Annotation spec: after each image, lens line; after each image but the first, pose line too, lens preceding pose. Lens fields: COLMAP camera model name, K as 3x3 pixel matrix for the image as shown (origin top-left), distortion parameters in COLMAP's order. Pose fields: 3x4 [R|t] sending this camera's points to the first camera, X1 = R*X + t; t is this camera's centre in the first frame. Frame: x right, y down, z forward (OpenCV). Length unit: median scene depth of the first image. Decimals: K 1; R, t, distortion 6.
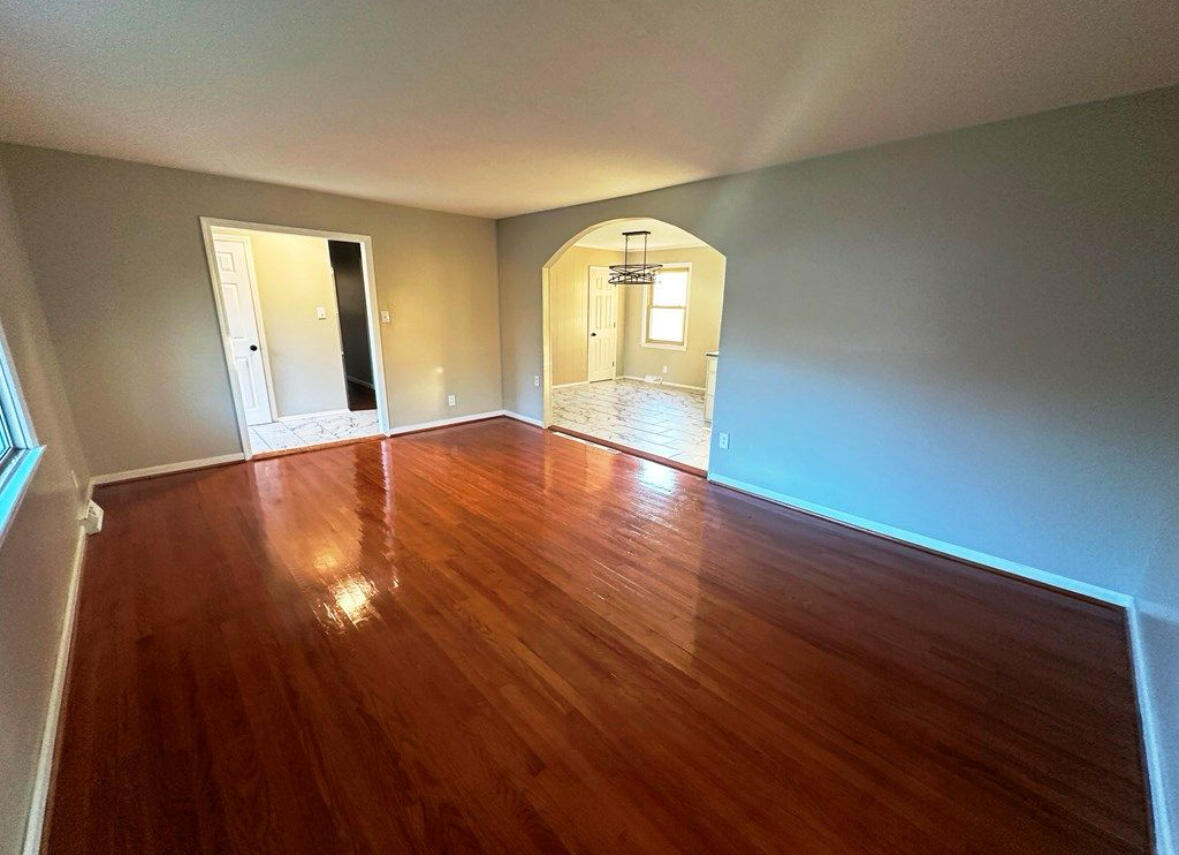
lens RADIAL K [[463.5, 0, 587.3], [0, 463.5, 431.6], [0, 0, 1]] dist [-0.001899, -0.000128]
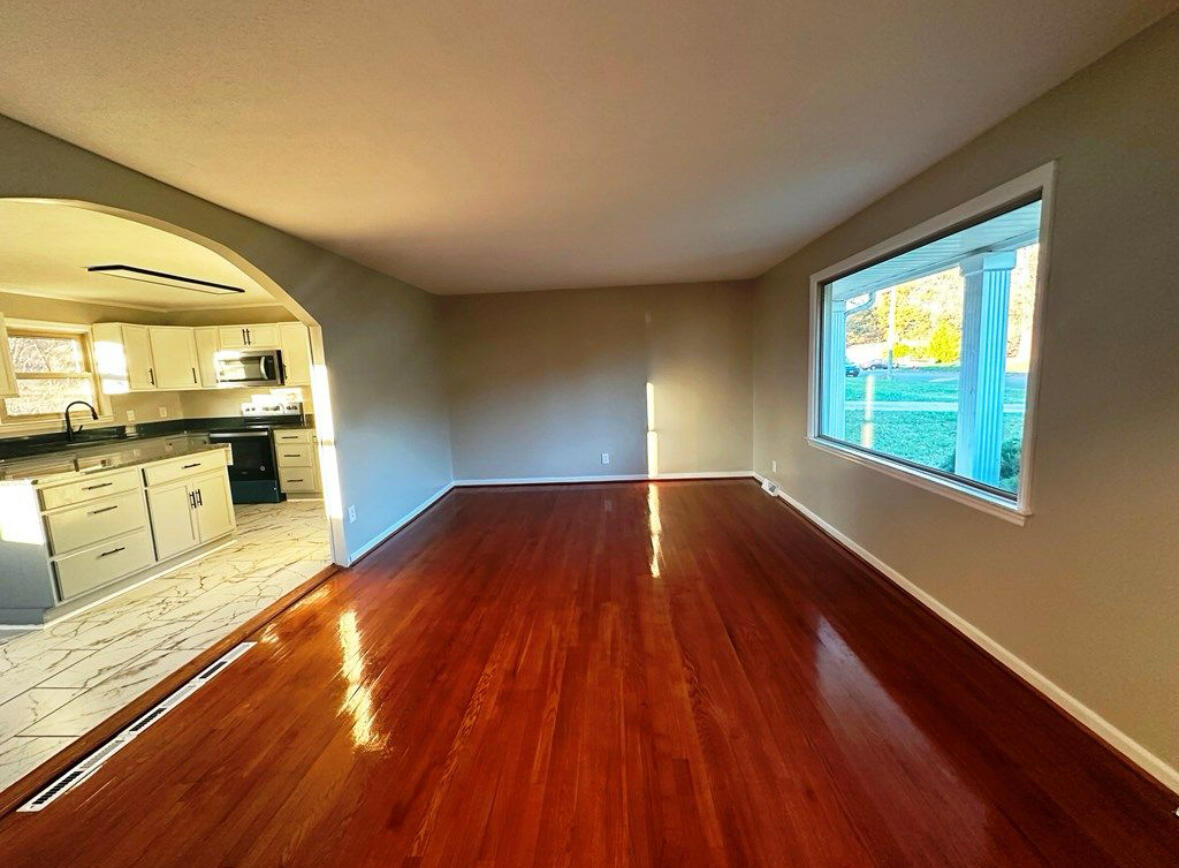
lens RADIAL K [[466.4, 0, 587.3], [0, 466.4, 433.9], [0, 0, 1]] dist [-0.004078, 0.000008]
pose [[-0.683131, -0.085579, 0.725264, -0.521826], [0.225600, 0.919807, 0.321028, -0.240056], [-0.694576, 0.382924, -0.609042, 0.859685]]
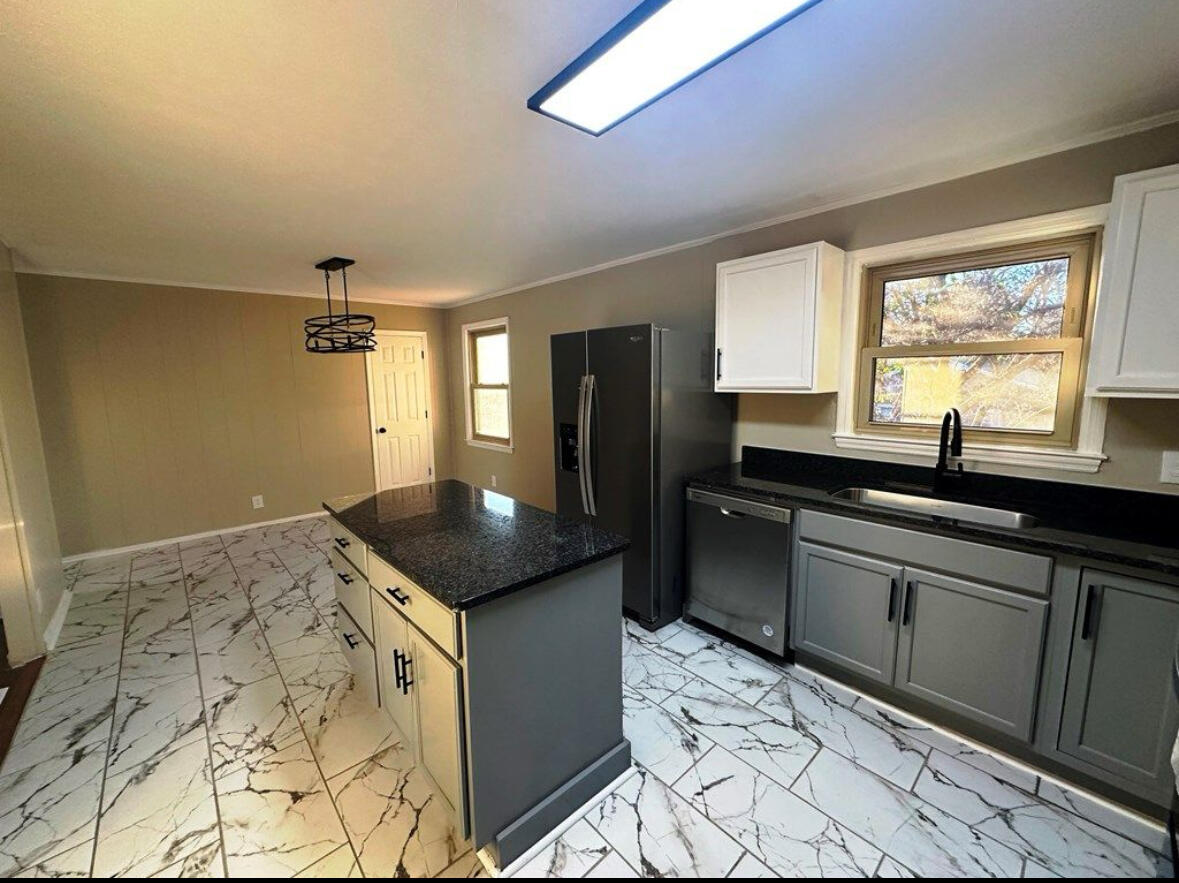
lens RADIAL K [[466.6, 0, 584.8], [0, 466.6, 439.4], [0, 0, 1]] dist [-0.000114, 0.000112]
pose [[0.999105, -0.026138, -0.033266, 0.504373], [0.021303, 0.990173, -0.138215, -0.159343], [0.036552, 0.137383, 0.989843, 0.576818]]
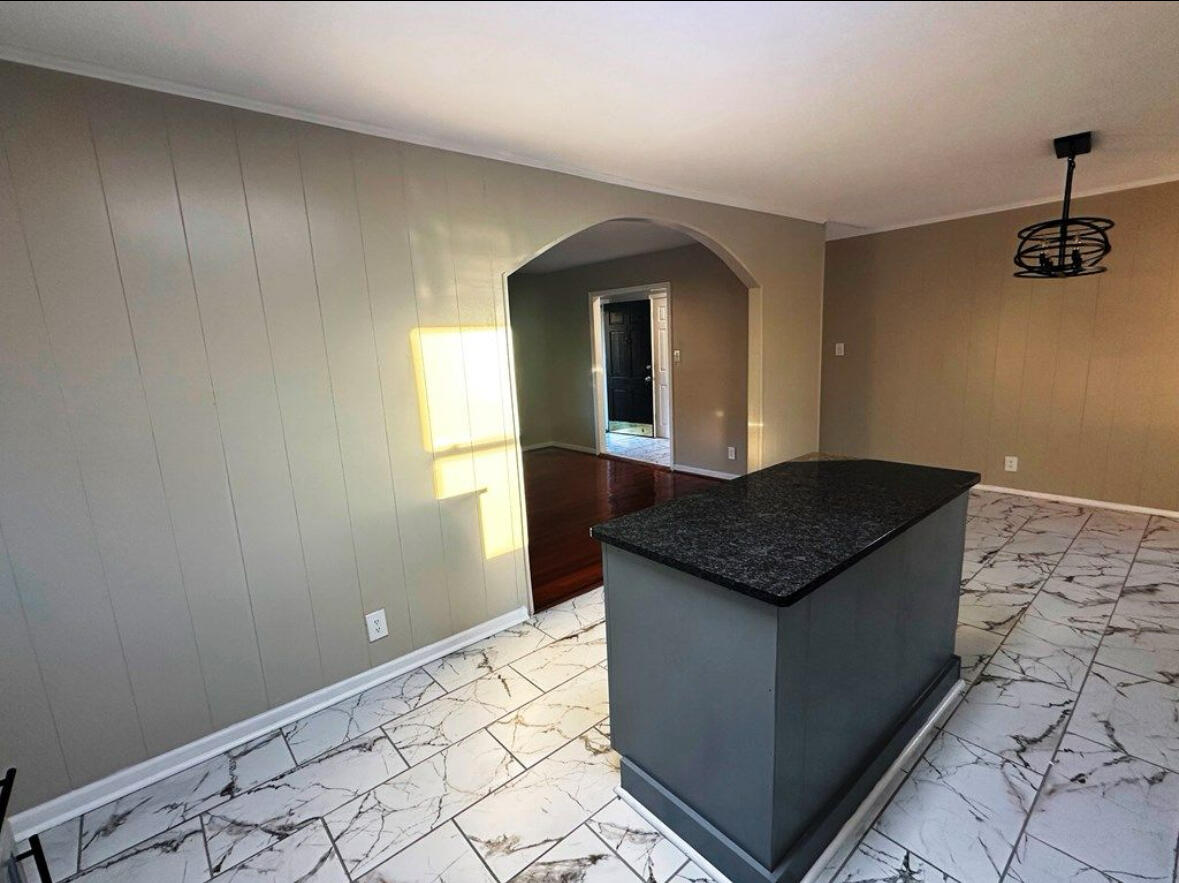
lens RADIAL K [[549.0, 0, 587.3], [0, 549.0, 438.4], [0, 0, 1]] dist [0.002439, 0.000237]
pose [[-0.058739, 0.163859, -0.984733, 0.758473], [-0.217961, 0.960532, 0.172833, -0.223953], [0.974188, 0.224785, -0.020706, 0.815405]]
